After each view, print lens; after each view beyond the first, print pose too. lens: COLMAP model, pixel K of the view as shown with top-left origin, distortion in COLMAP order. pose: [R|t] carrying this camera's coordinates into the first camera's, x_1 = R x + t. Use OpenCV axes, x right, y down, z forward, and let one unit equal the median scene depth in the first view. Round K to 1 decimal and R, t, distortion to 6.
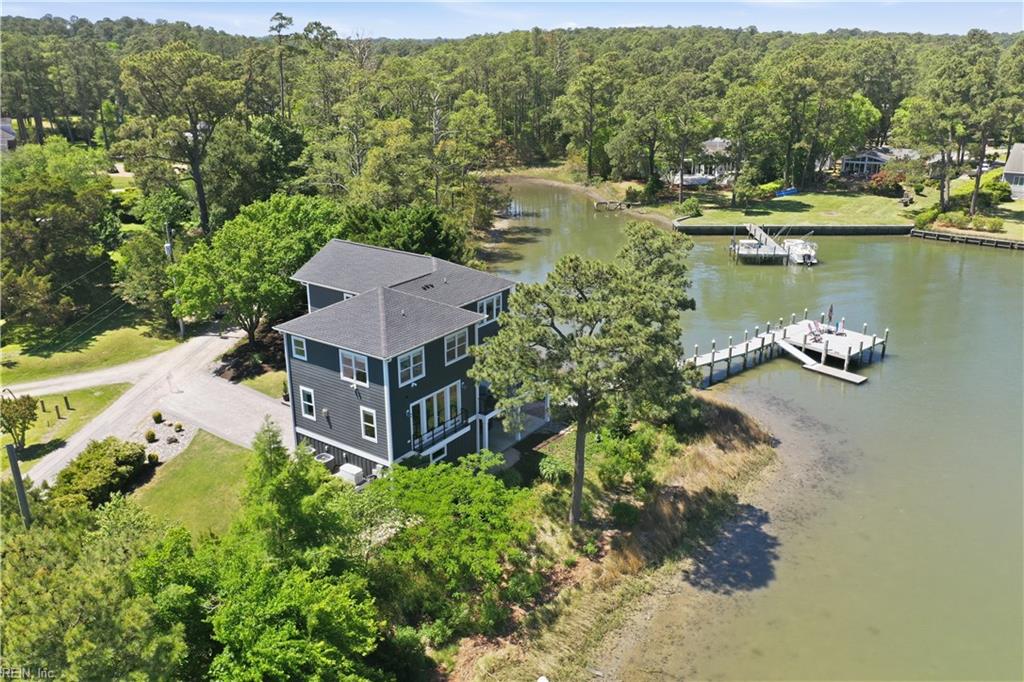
lens RADIAL K [[809.5, 0, 512.0], [0, 809.5, 341.0], [0, 0, 1]] dist [0.004466, 0.001868]
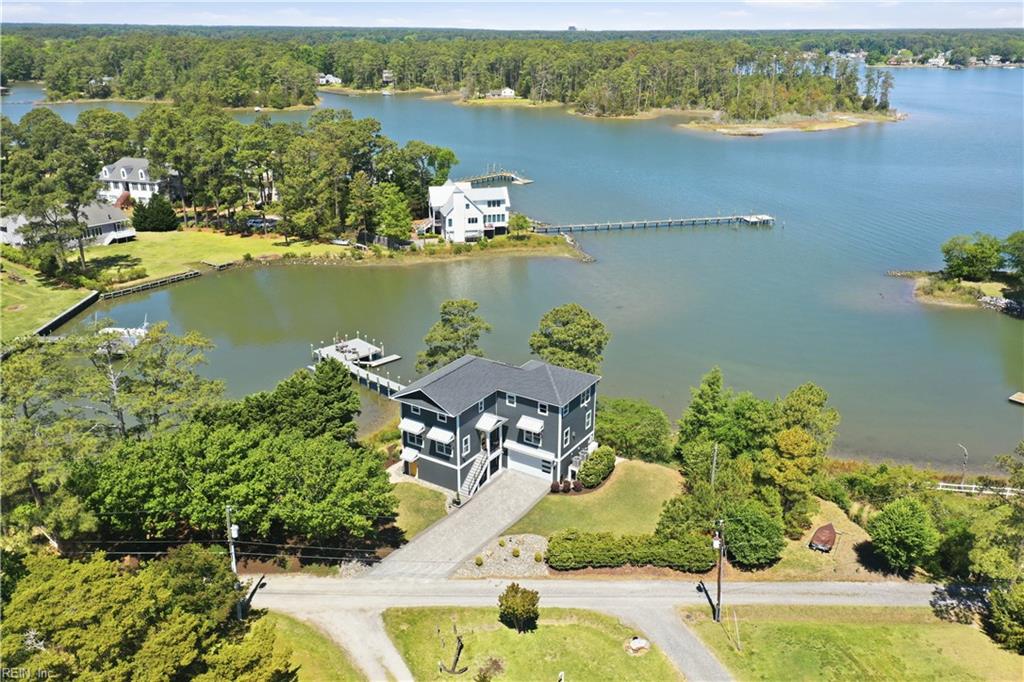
lens RADIAL K [[812.5, 0, 512.0], [0, 812.5, 341.0], [0, 0, 1]] dist [-0.001733, -0.000148]
pose [[-0.066940, -0.341861, 0.937363, -1.322399], [0.327287, 0.879966, 0.344300, -0.546066], [-0.942551, 0.329834, 0.052981, 0.687895]]
